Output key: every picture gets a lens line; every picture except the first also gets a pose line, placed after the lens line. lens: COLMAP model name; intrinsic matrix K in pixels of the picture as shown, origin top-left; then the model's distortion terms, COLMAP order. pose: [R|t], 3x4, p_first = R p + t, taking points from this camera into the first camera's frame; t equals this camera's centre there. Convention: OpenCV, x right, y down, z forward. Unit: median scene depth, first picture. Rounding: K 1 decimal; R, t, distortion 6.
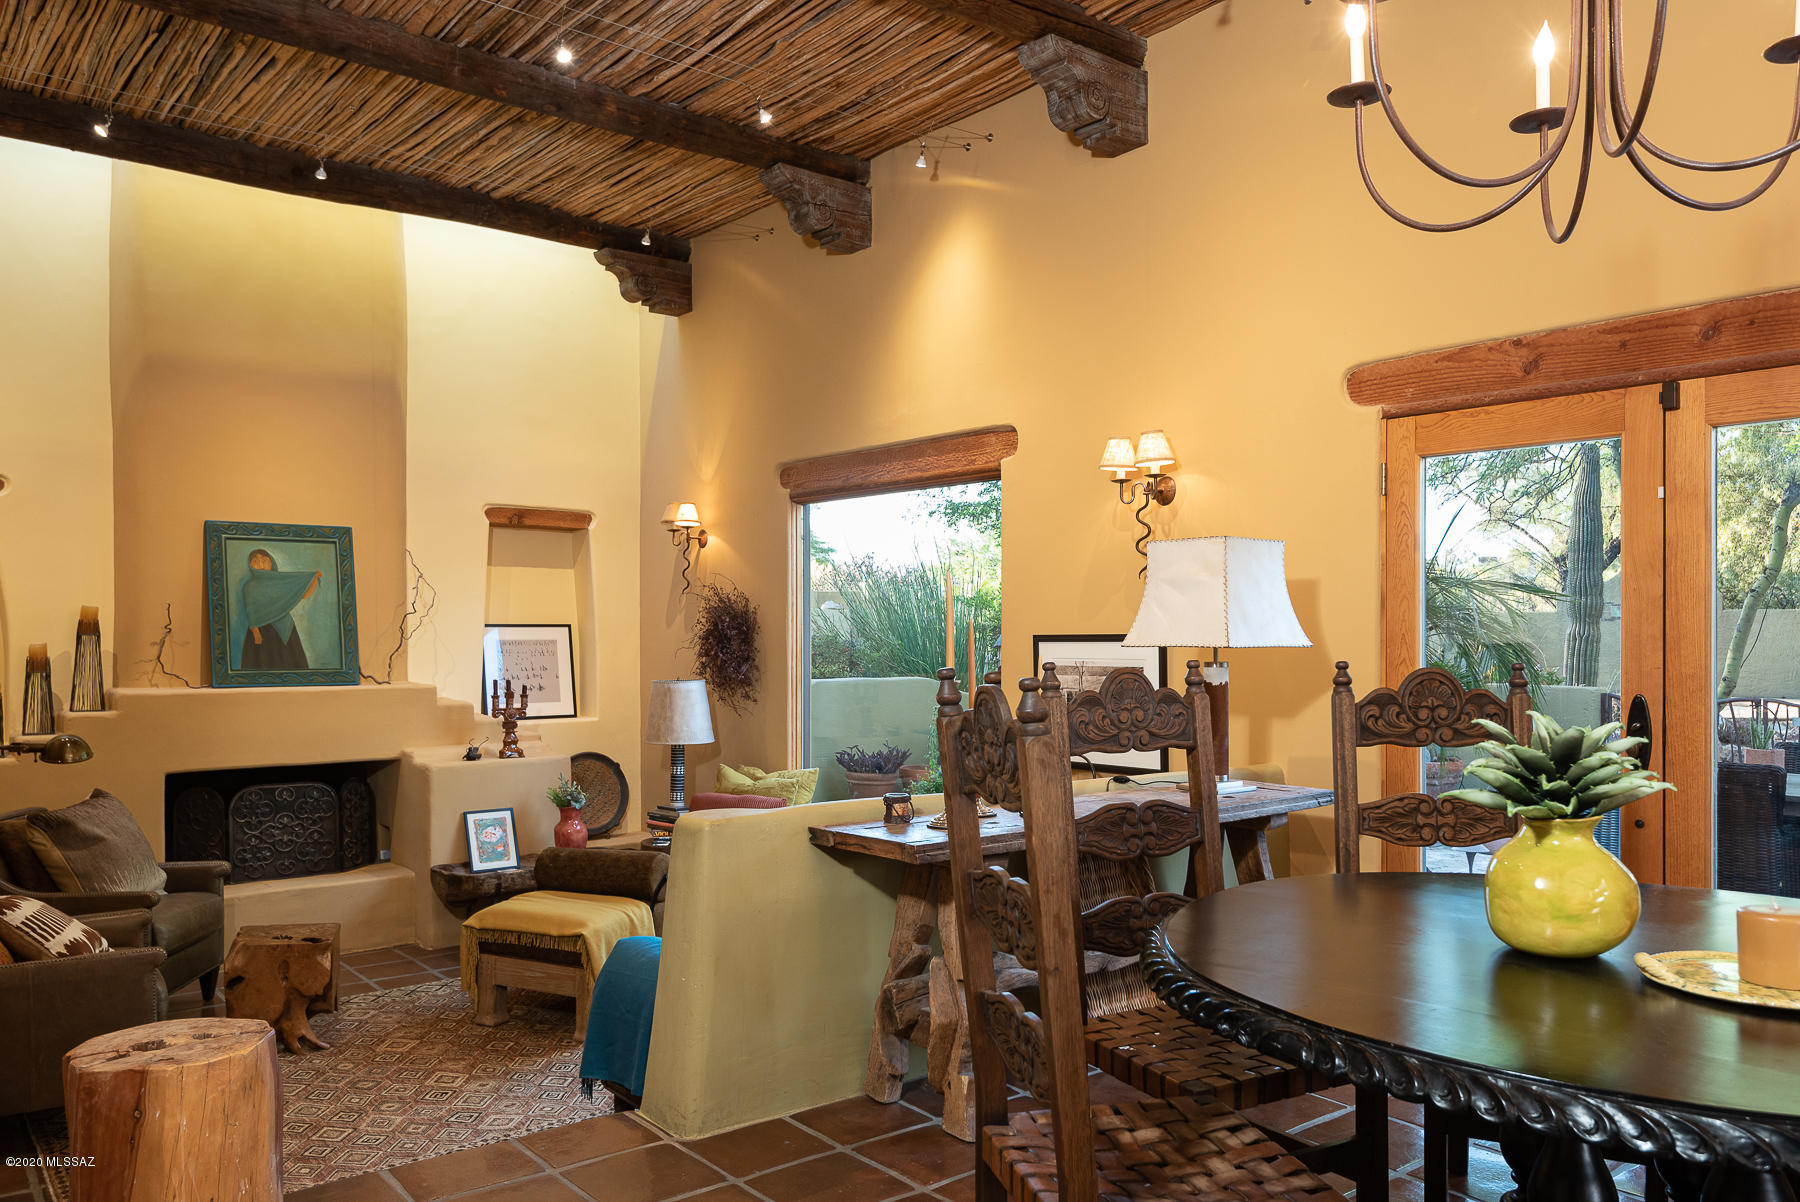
lens RADIAL K [[1361.1, 0, 899.5], [0, 1361.1, 622.2], [0, 0, 1]] dist [0.029877, 0.000402]
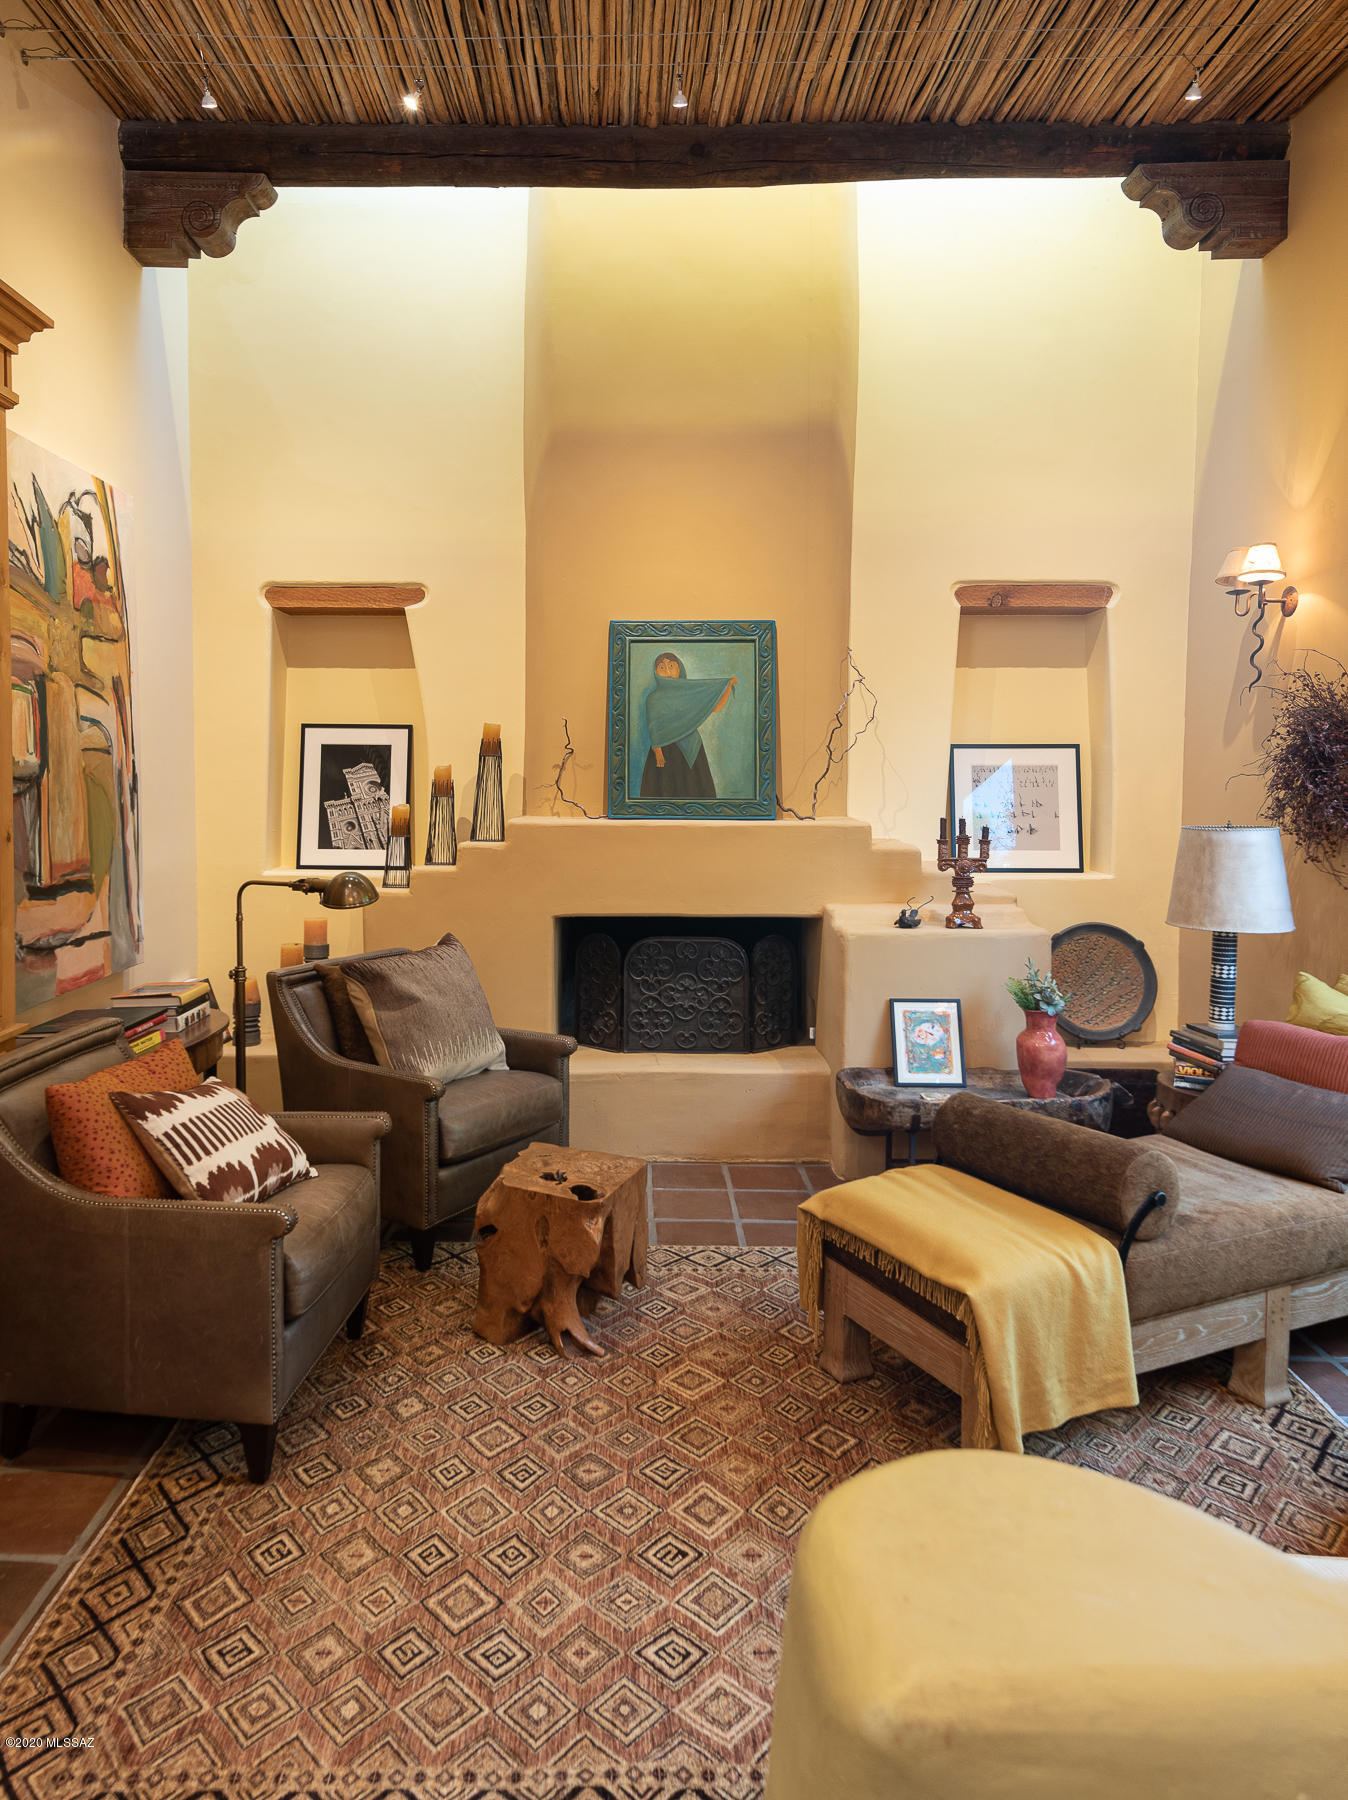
lens RADIAL K [[1083.0, 0, 674.3], [0, 1083.0, 831.7], [0, 0, 1]] dist [0.049606, -0.026428]
pose [[0.770106, 0.034790, -0.636966, -0.042108], [0.002271, 0.998356, 0.057273, 0.016863], [0.637911, -0.045553, 0.768761, 0.486391]]
